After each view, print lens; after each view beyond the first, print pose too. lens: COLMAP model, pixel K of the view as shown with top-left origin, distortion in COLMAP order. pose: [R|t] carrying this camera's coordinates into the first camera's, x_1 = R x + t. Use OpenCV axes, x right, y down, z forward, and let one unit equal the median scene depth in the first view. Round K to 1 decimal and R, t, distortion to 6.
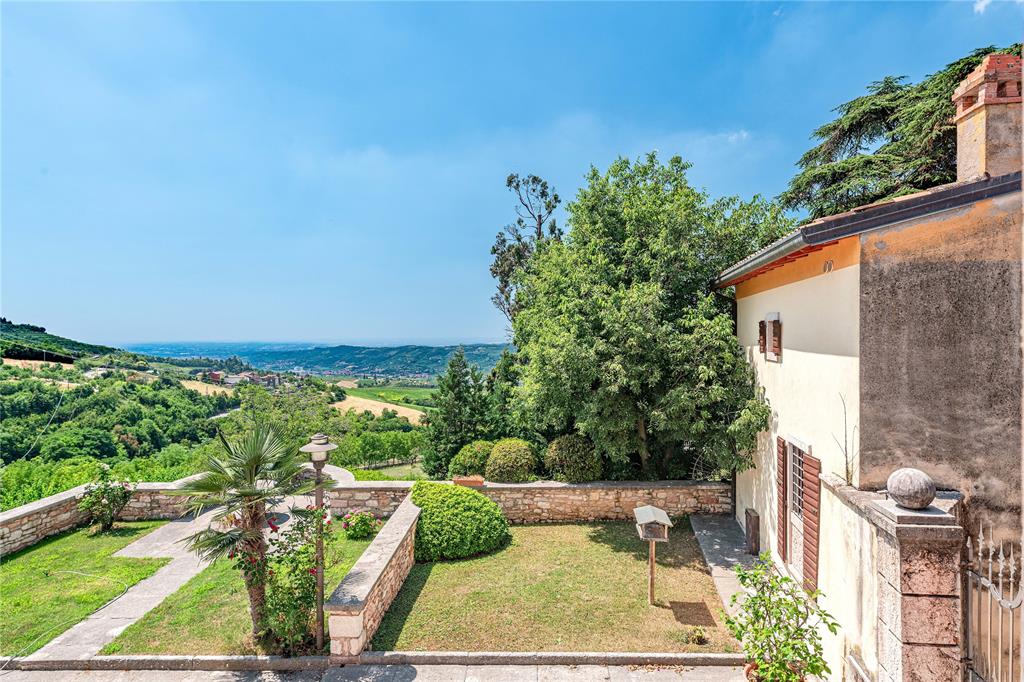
lens RADIAL K [[572.4, 0, 515.5], [0, 572.4, 339.0], [0, 0, 1]] dist [-0.003066, -0.001403]
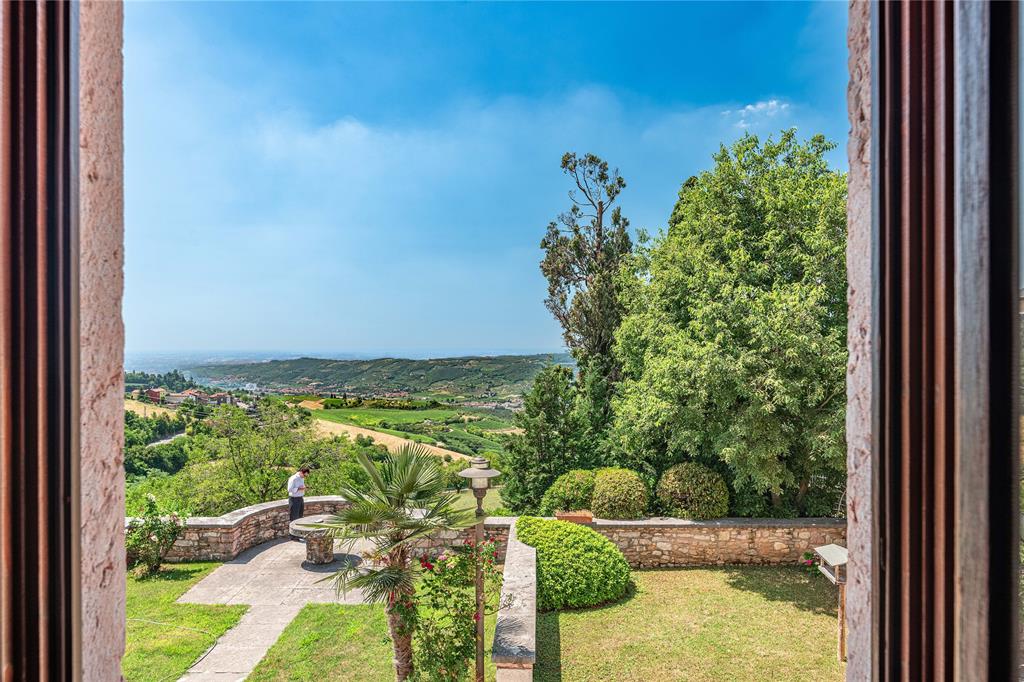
lens RADIAL K [[694.5, 0, 509.1], [0, 694.5, 342.4], [0, 0, 1]] dist [-0.002478, -0.001800]
pose [[0.999961, 0.003435, -0.008195, -0.171933], [-0.003533, 0.999921, -0.012028, 0.002870], [0.008153, 0.012056, 0.999894, -0.029048]]
